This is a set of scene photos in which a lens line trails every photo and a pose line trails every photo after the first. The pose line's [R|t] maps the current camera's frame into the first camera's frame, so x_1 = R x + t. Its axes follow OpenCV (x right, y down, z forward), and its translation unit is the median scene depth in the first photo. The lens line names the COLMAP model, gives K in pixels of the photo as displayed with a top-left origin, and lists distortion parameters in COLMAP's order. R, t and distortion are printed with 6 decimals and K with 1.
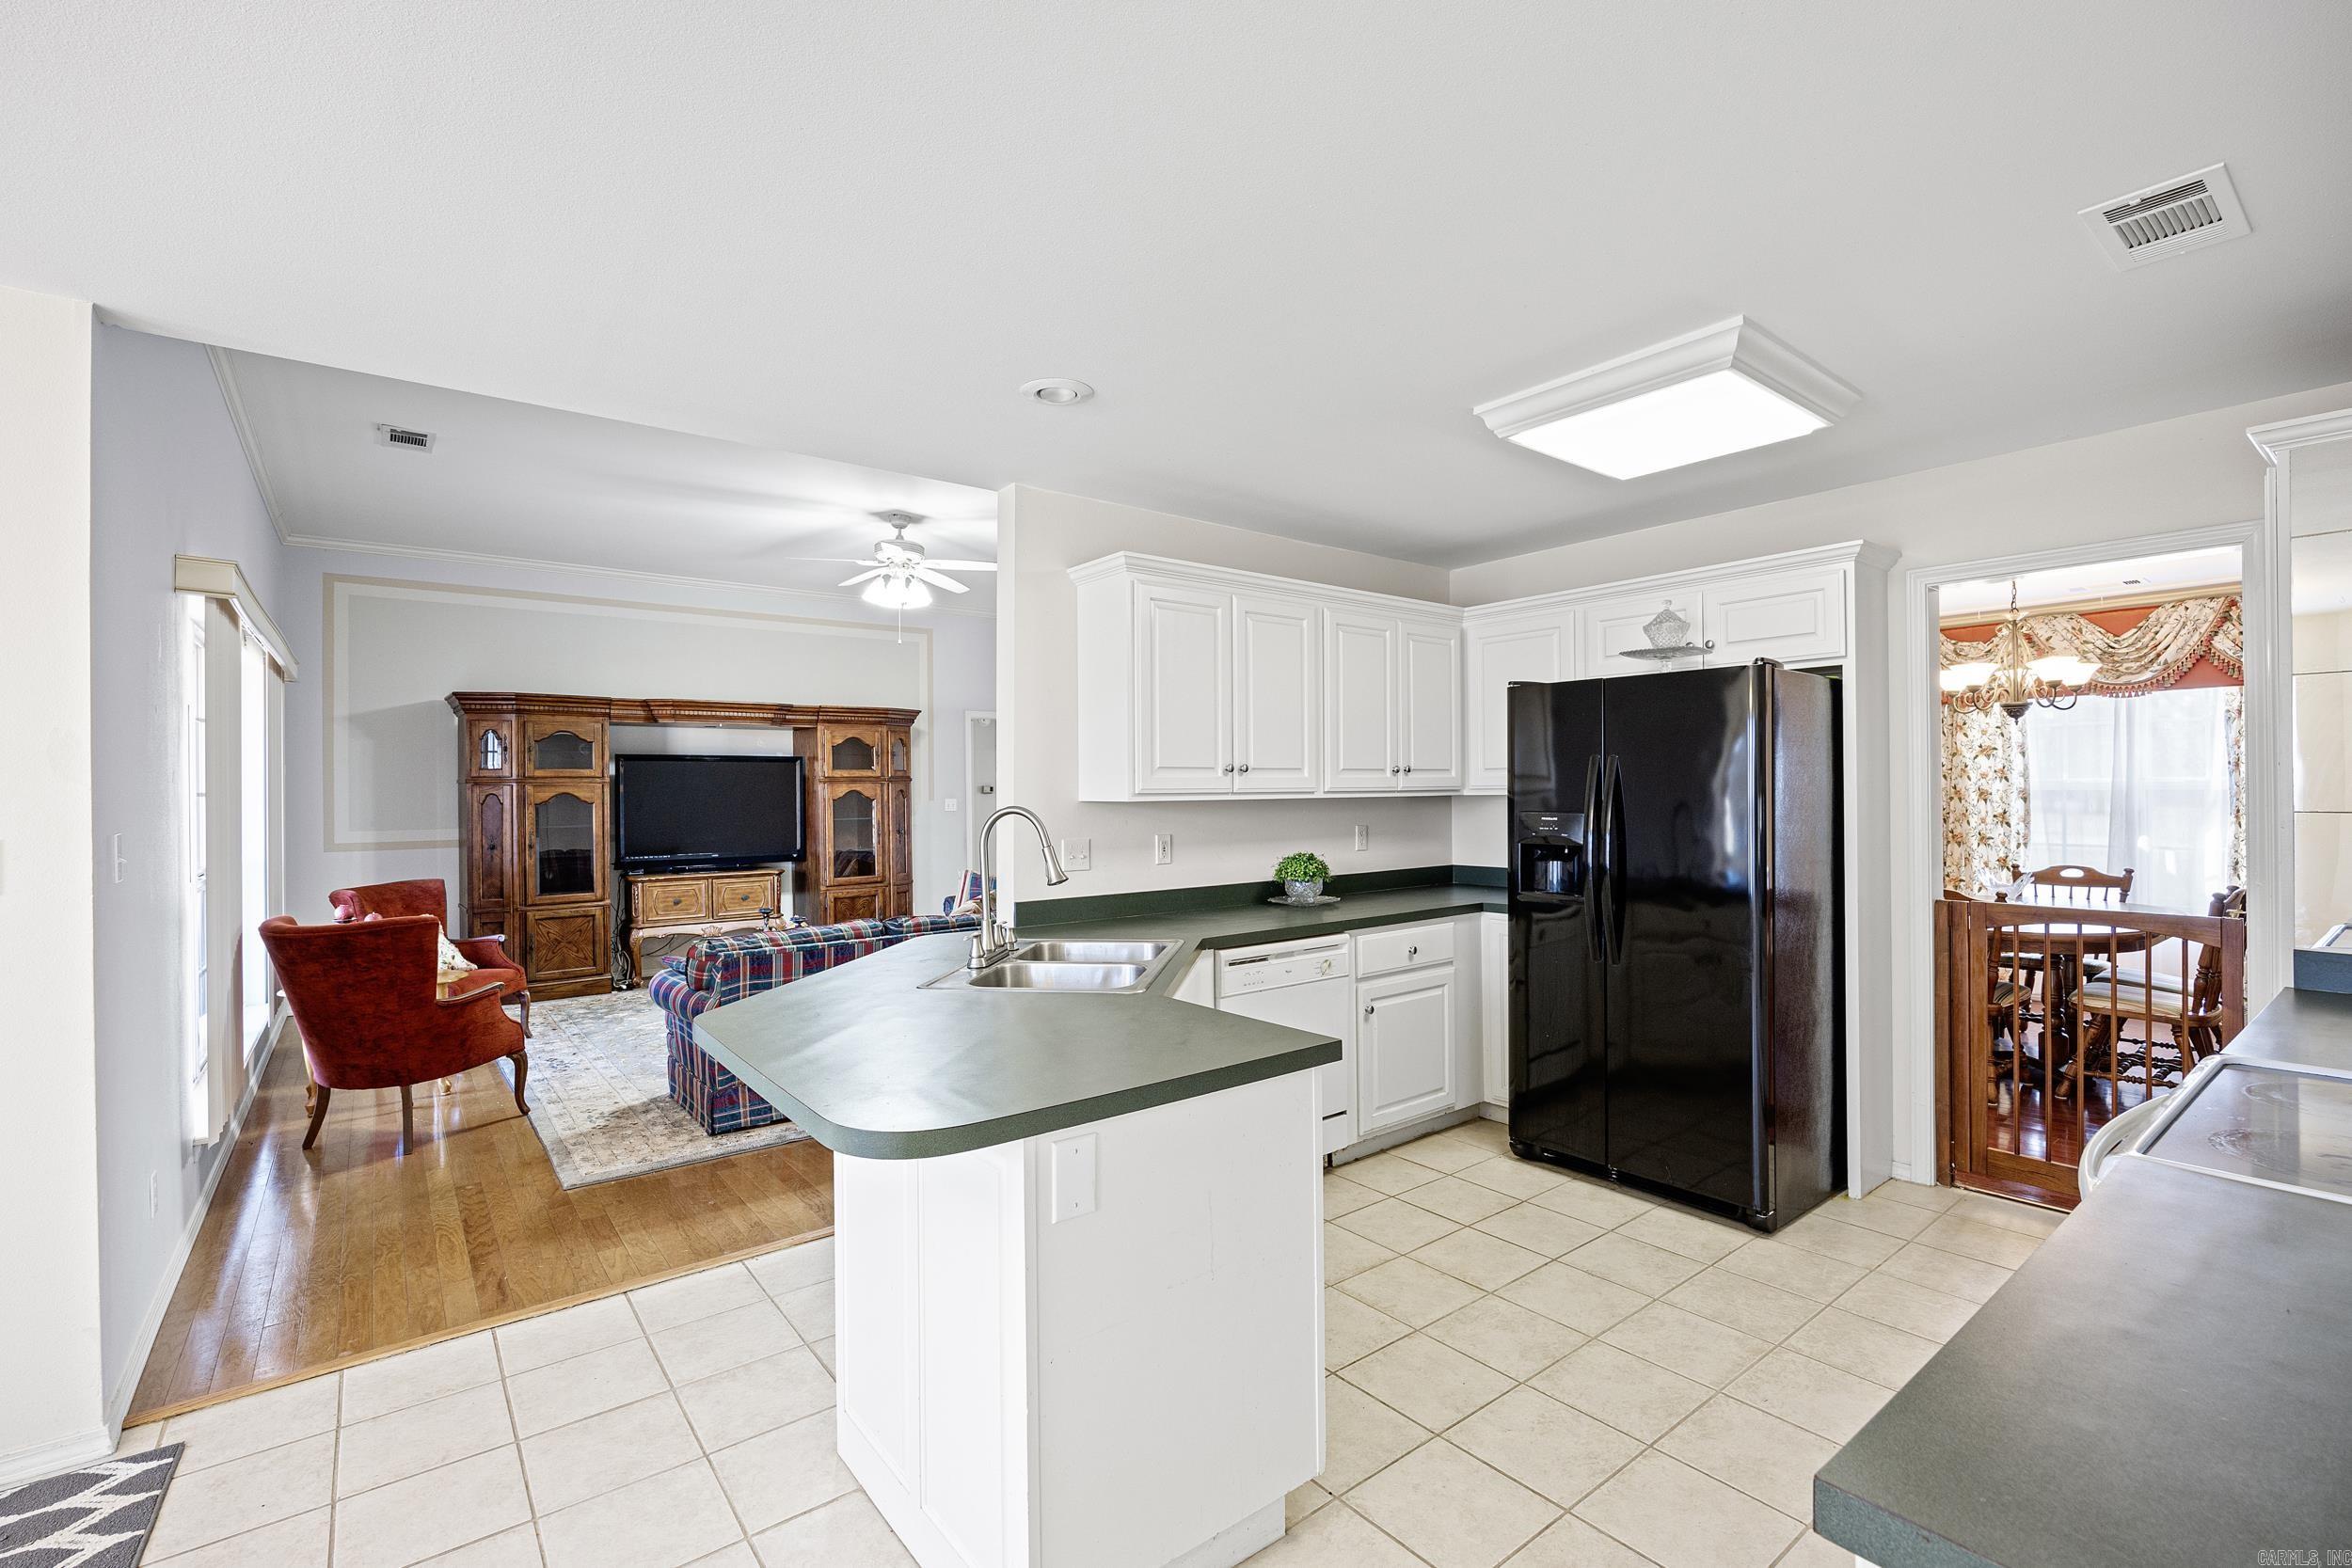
lens RADIAL K [[1036.1, 0, 1195.4], [0, 1036.1, 789.4], [0, 0, 1]] dist [-0.003660, -0.000714]
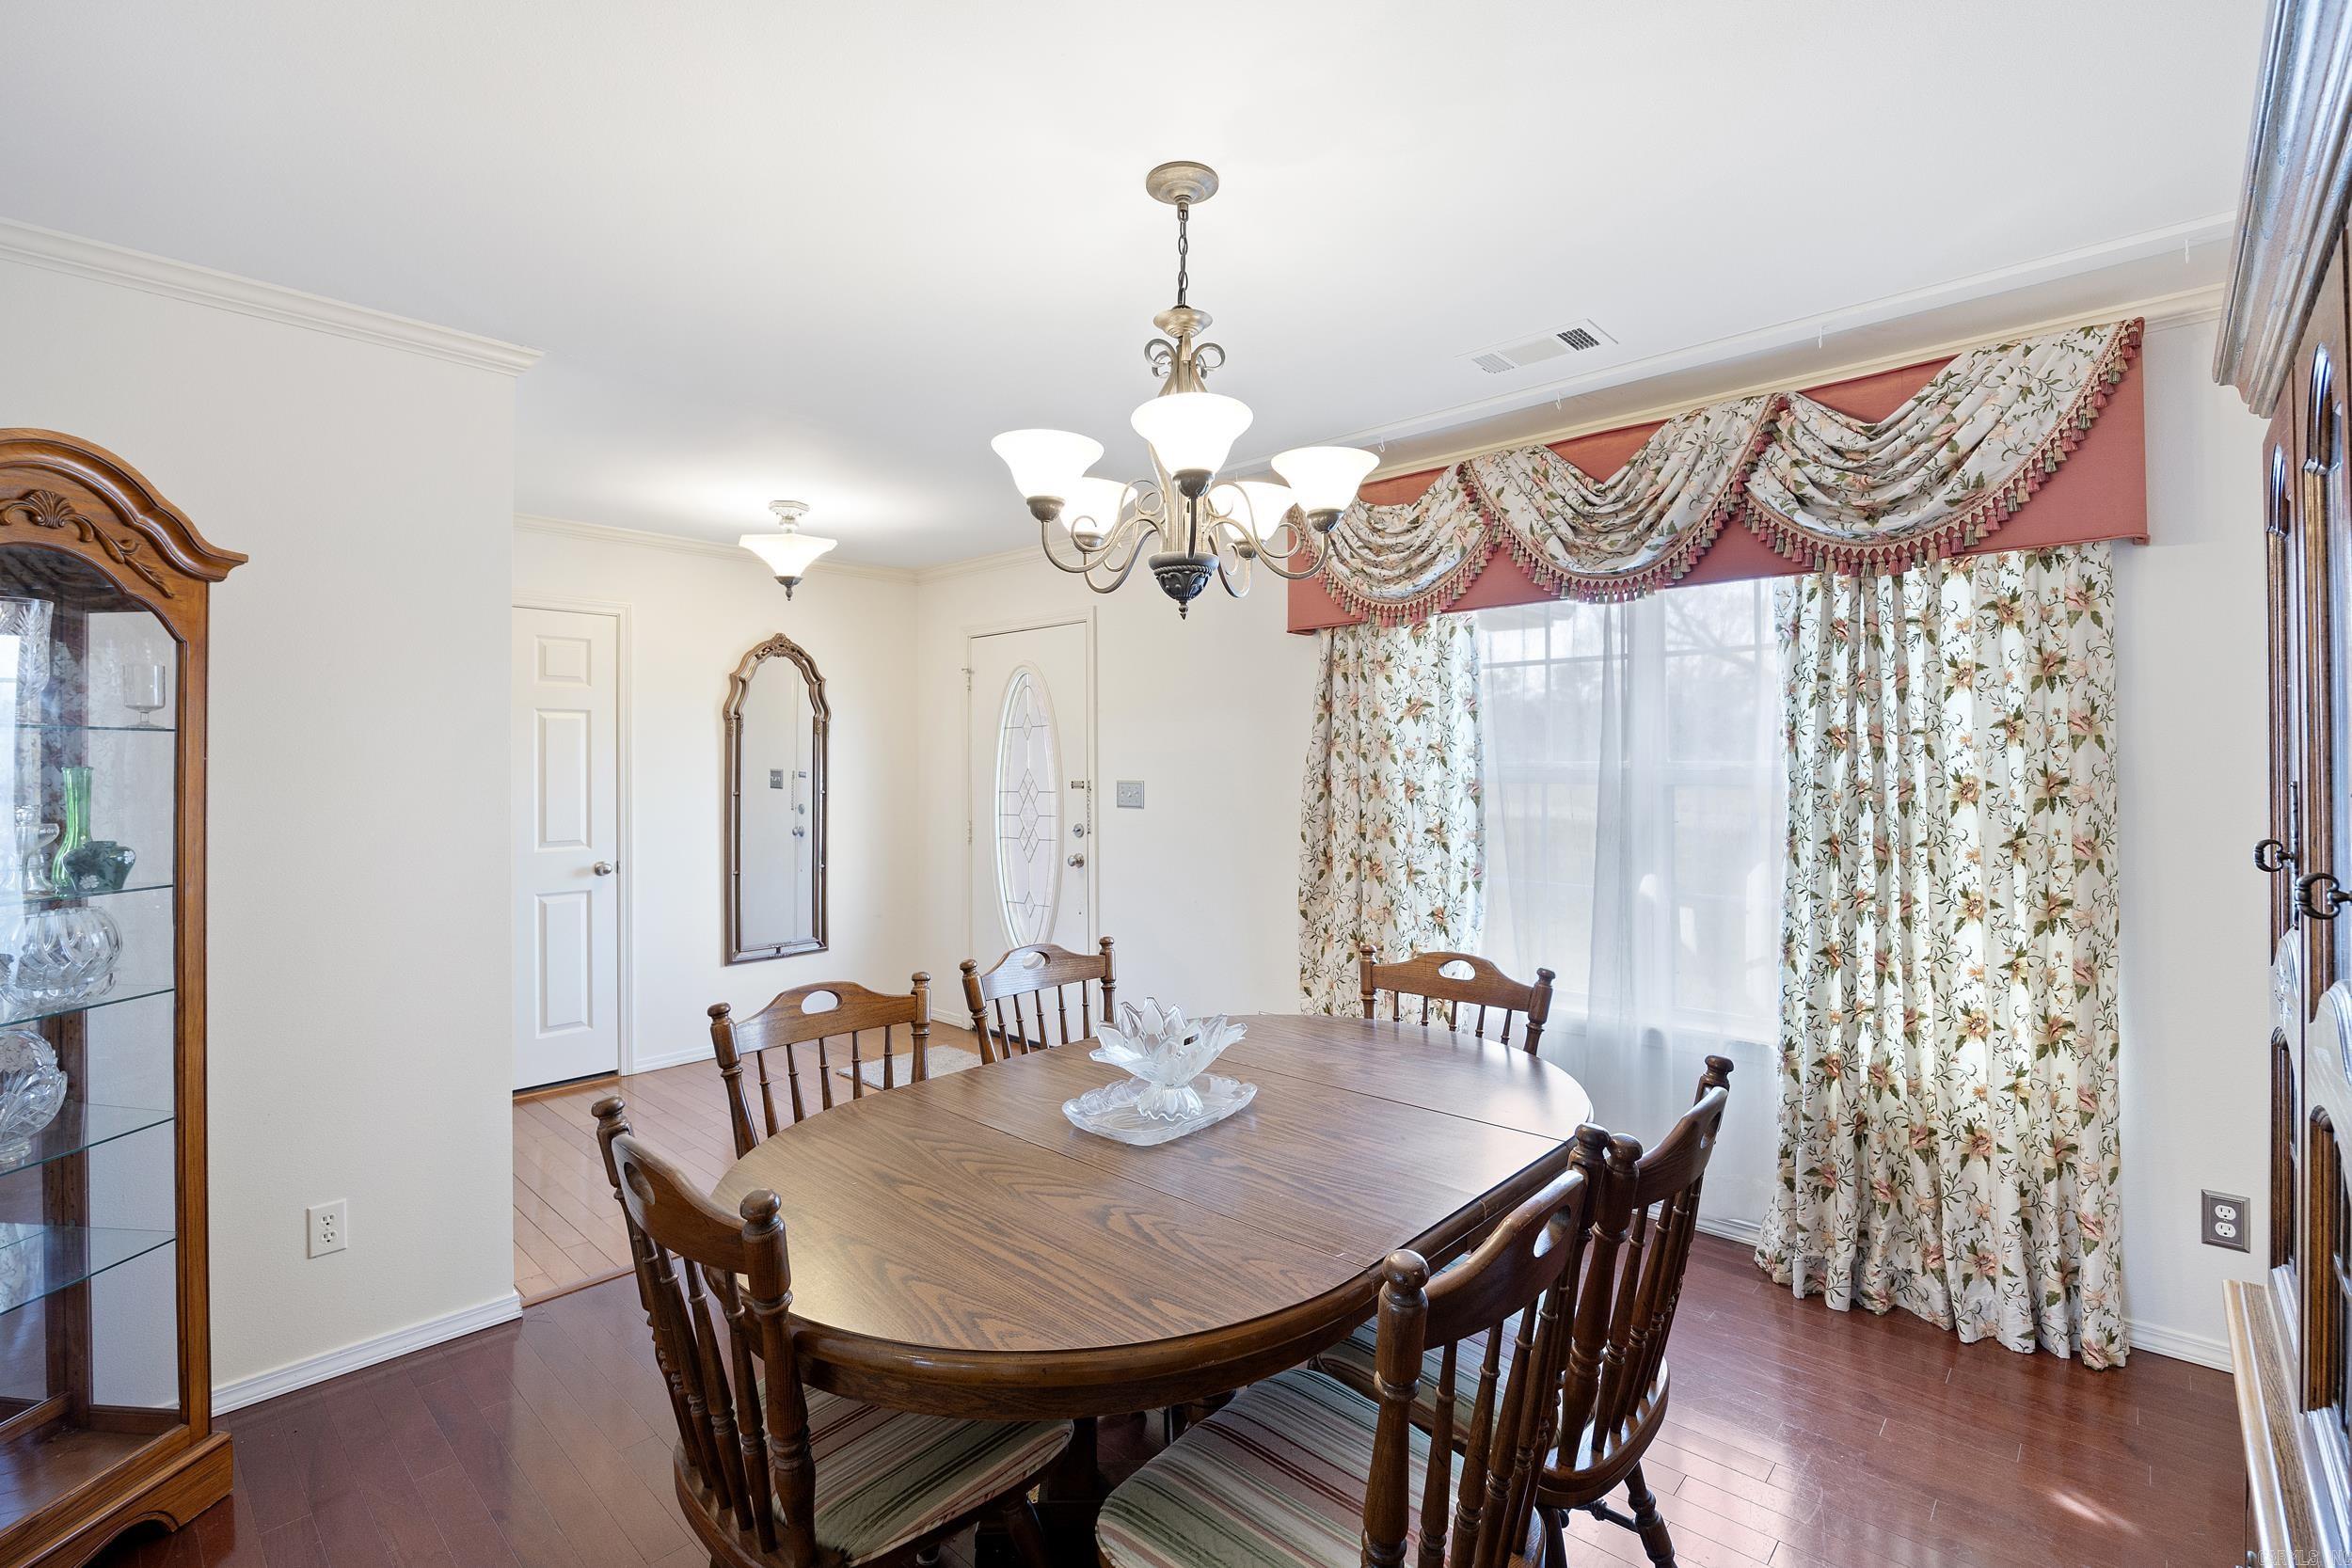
lens RADIAL K [[1080.5, 0, 1169.1], [0, 1080.5, 760.8], [0, 0, 1]] dist [-0.011579, 0.000539]
pose [[0.987472, 0.004897, 0.157720, 0.612372], [-0.004162, 0.999979, -0.004991, -0.007878], [-0.157741, 0.004272, 0.987471, 0.520614]]
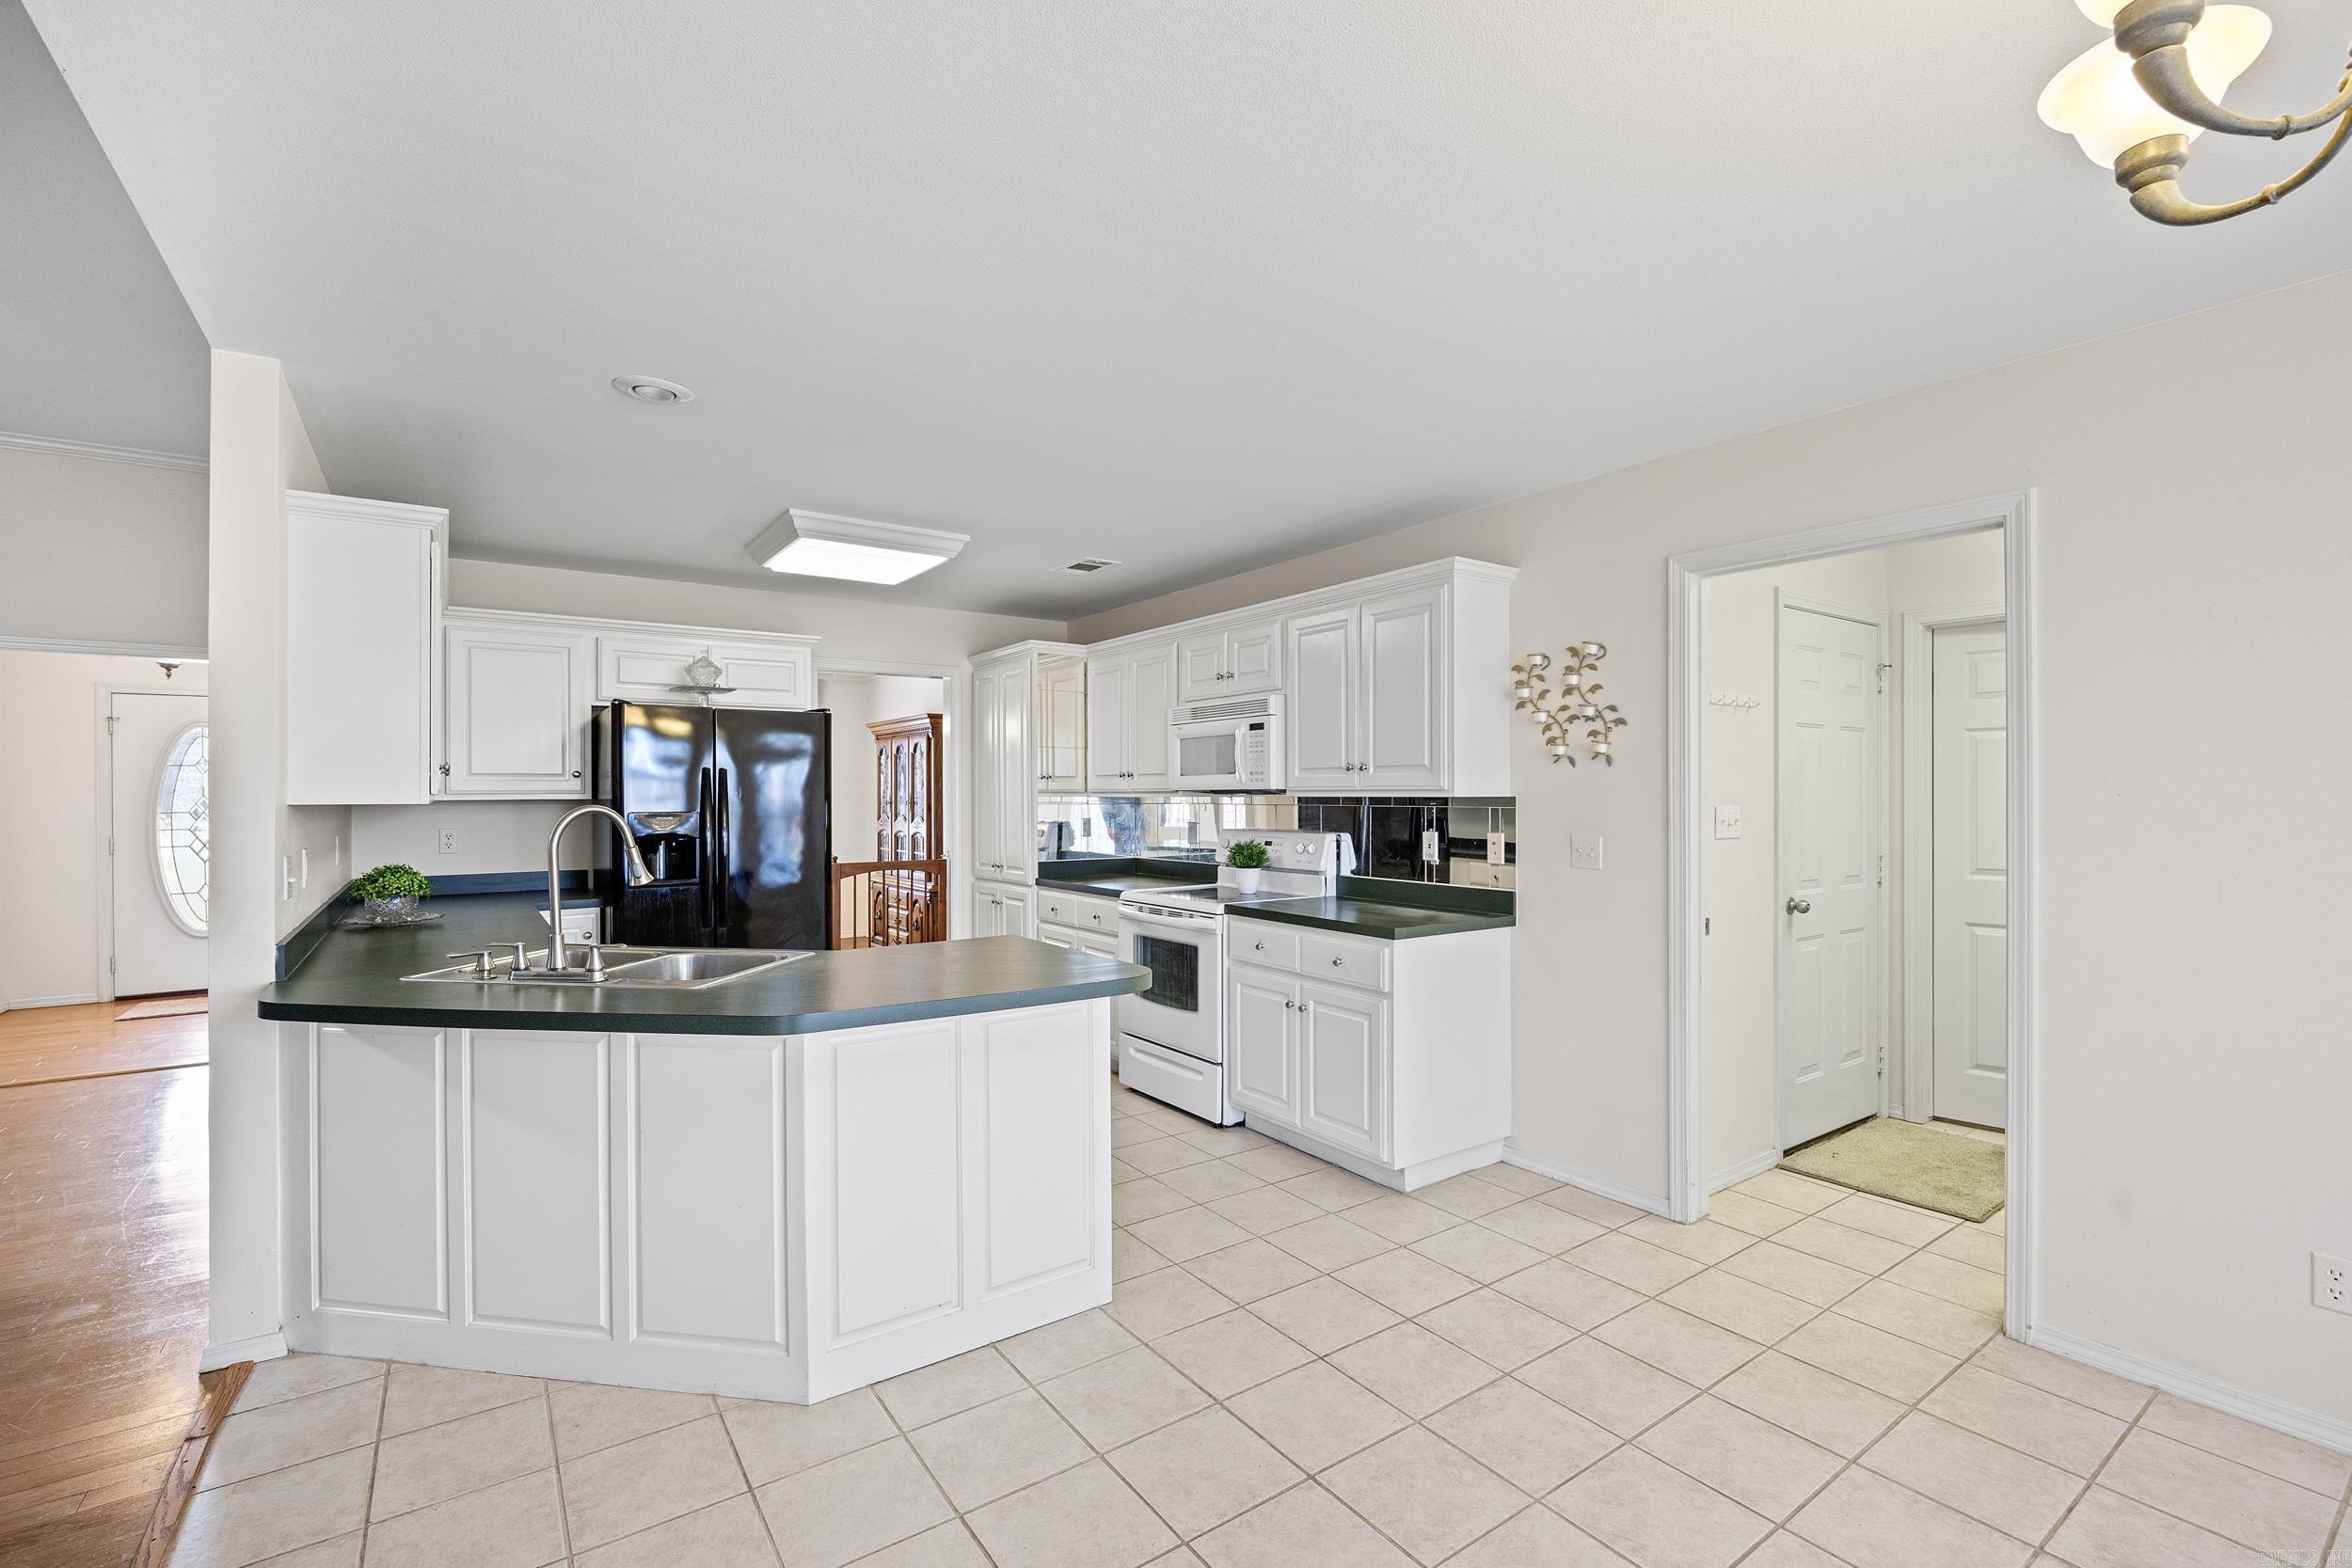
lens RADIAL K [[1036.1, 0, 1184.8], [0, 1036.1, 793.6], [0, 0, 1]] dist [-0.003660, -0.000714]
pose [[0.055752, 0.008327, 0.998410, -0.526717], [0.002028, 0.999962, -0.008453, 0.007163], [-0.998443, 0.002496, 0.055733, 0.208945]]
